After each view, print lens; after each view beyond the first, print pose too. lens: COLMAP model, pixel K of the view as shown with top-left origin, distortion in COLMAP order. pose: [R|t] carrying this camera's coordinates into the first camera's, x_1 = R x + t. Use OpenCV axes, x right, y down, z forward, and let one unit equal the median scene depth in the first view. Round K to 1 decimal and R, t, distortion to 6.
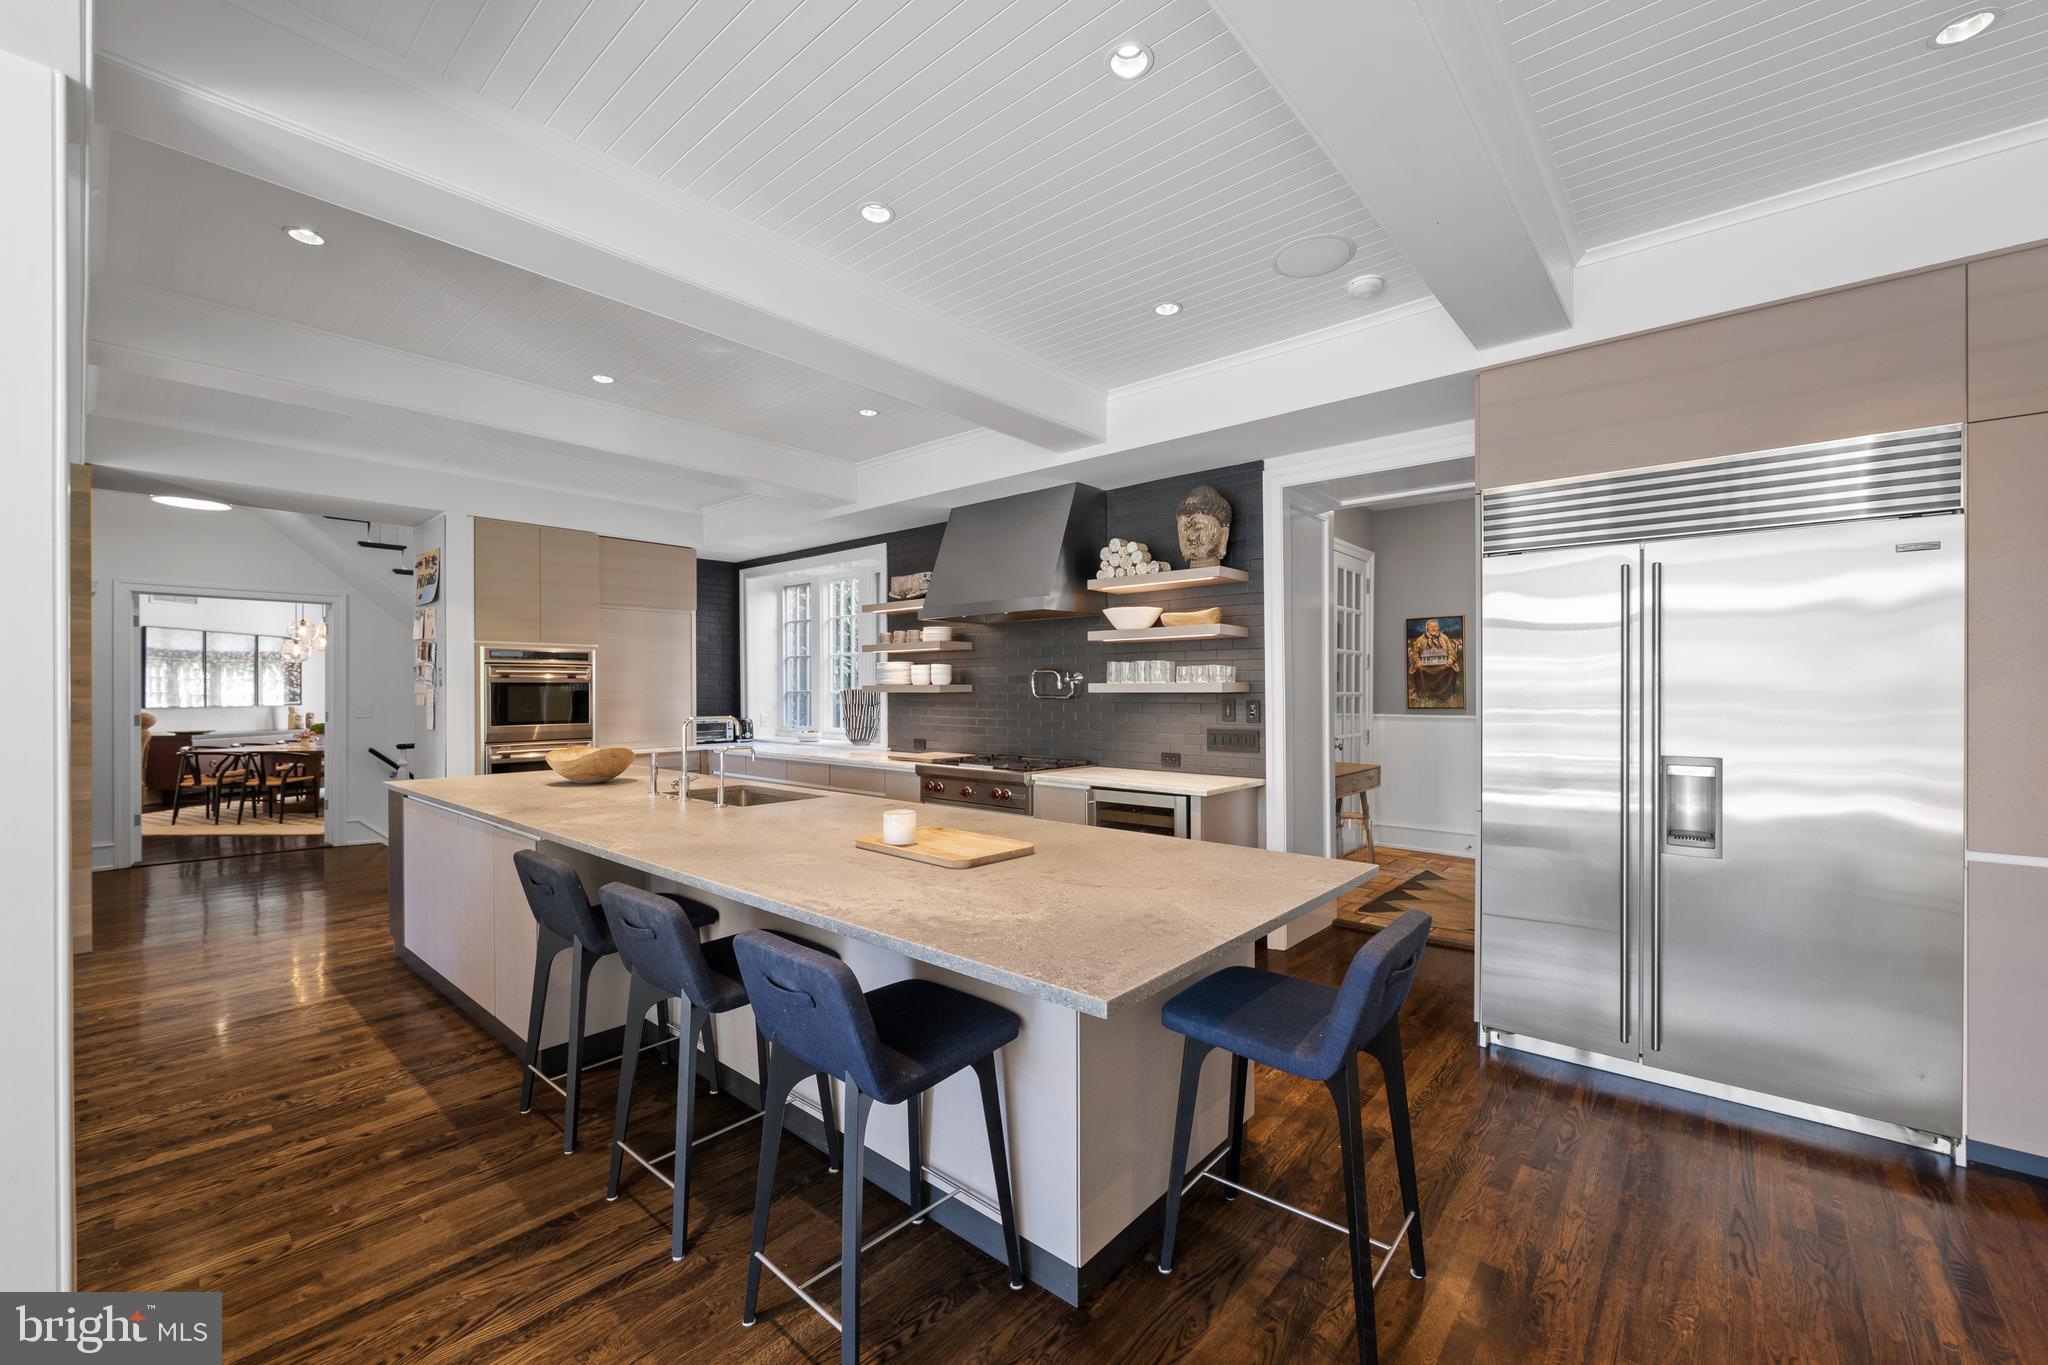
lens RADIAL K [[829.3, 0, 1022.3], [0, 829.3, 698.0], [0, 0, 1]] dist [-0.004106, 0.000028]
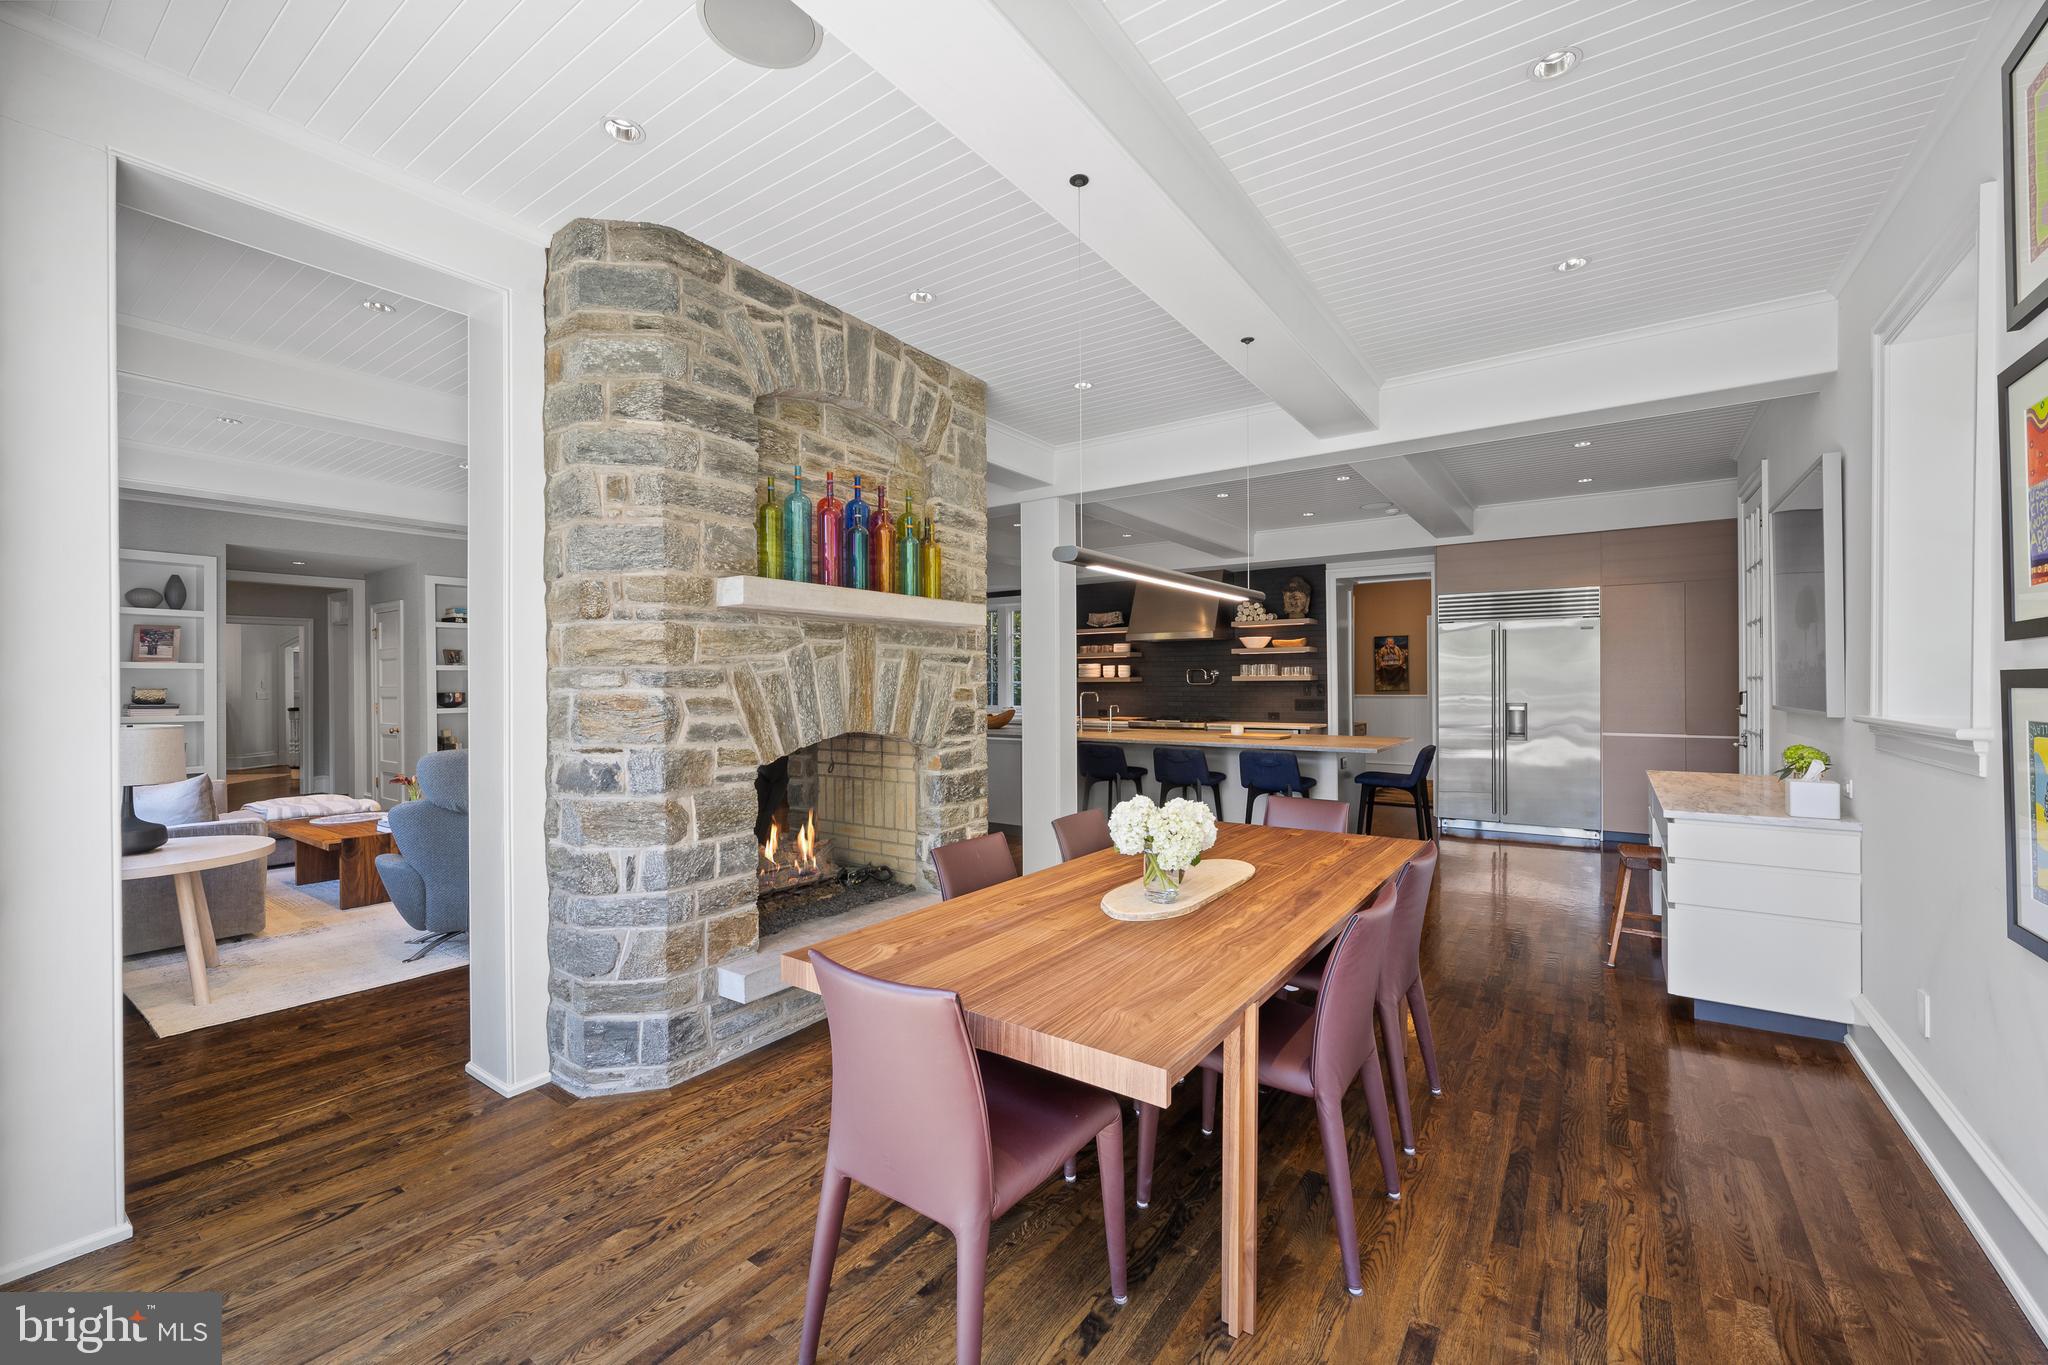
lens RADIAL K [[829.3, 0, 1025.8], [0, 829.3, 687.8], [0, 0, 1]] dist [-0.004106, 0.000028]
pose [[0.994631, -0.003810, 0.103417, -0.593327], [0.004196, 0.999985, -0.003524, 0.013562], [-0.103402, 0.003940, 0.994632, -0.849745]]
